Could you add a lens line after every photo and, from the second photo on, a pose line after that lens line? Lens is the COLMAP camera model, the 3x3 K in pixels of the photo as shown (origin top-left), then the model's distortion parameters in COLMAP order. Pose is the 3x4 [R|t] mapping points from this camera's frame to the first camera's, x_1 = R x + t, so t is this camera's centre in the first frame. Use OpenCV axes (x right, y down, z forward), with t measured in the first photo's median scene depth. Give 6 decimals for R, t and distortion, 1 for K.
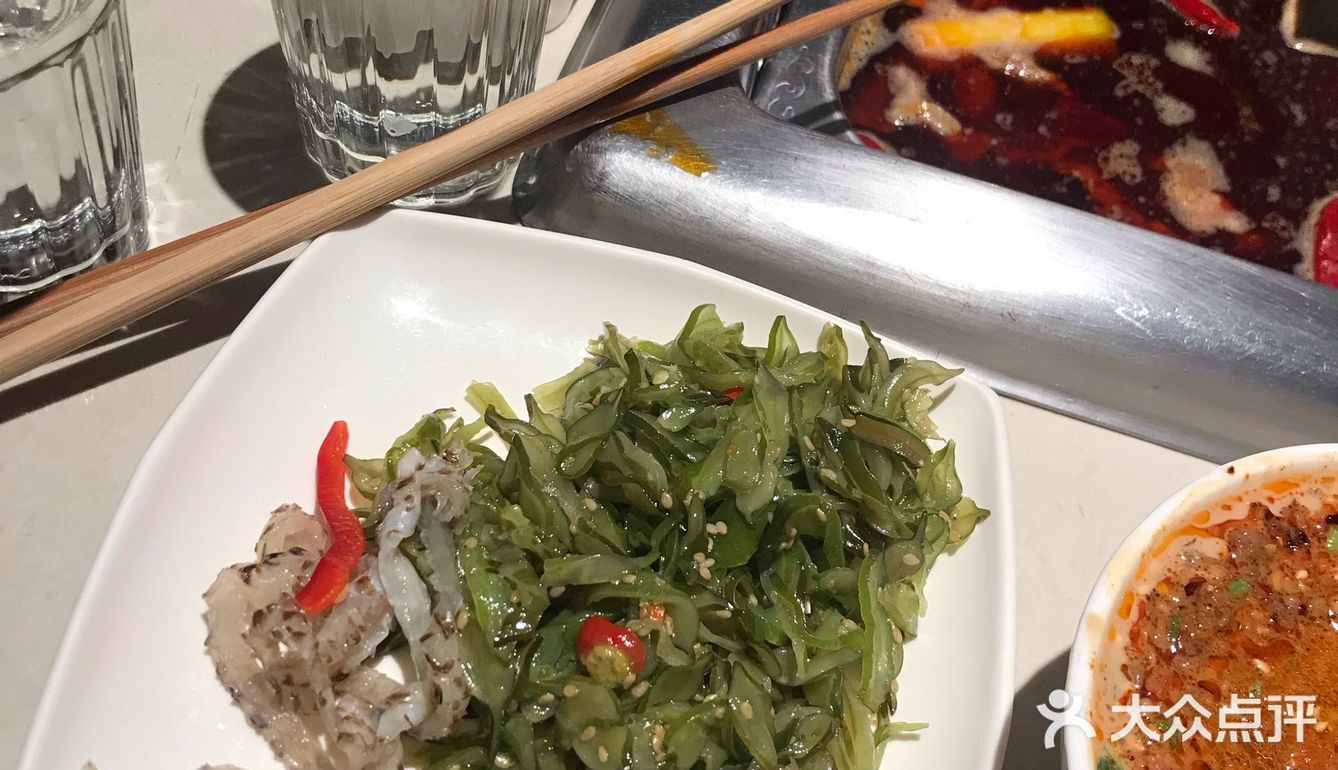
lens RADIAL K [[1327.6, 0, 669.0], [0, 1327.6, 385.0], [0, 0, 1]] dist [-0.011809, -0.022959]
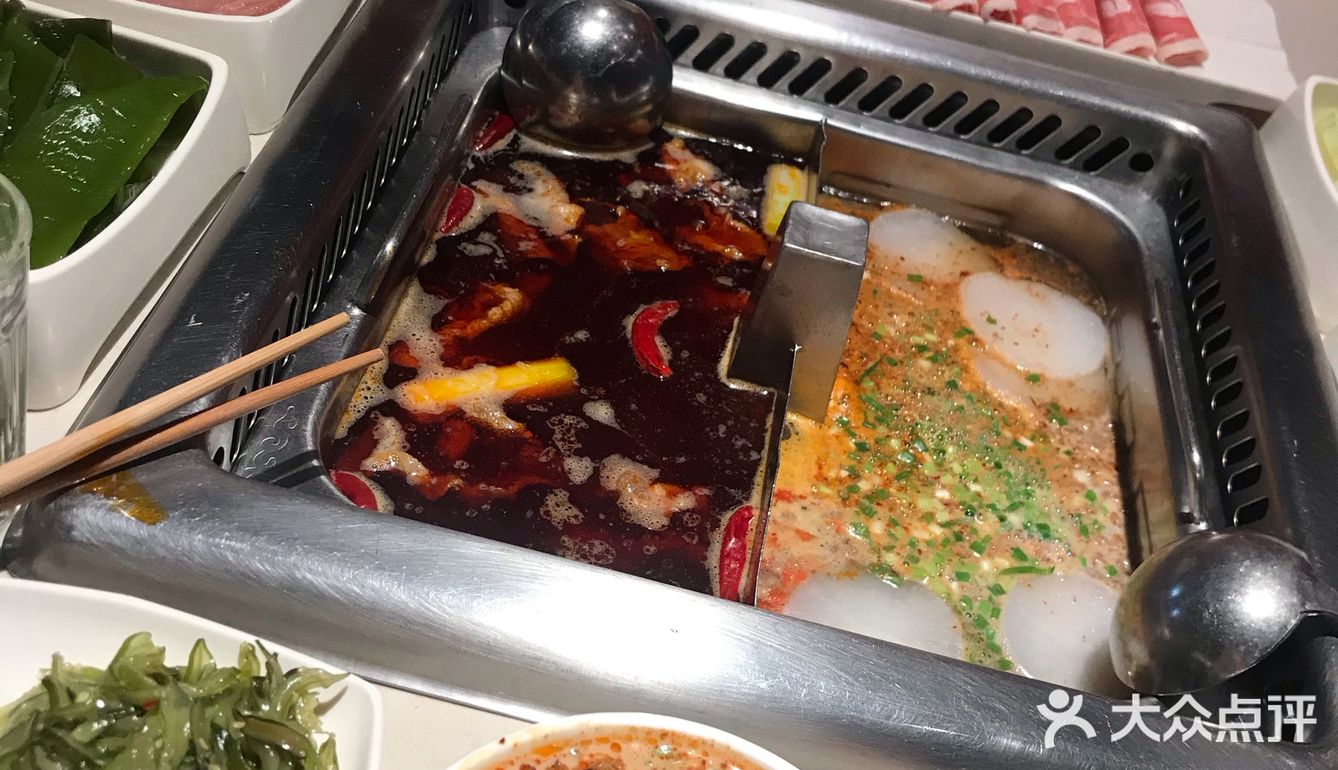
lens RADIAL K [[1327.6, 0, 669.0], [0, 1327.6, 385.0], [0, 0, 1]] dist [-0.011809, -0.022959]
pose [[0.984001, -0.032378, 0.175197, 0.301529], [0.069972, 0.974568, -0.212889, 0.010030], [-0.163848, 0.221741, 0.961241, -0.296152]]
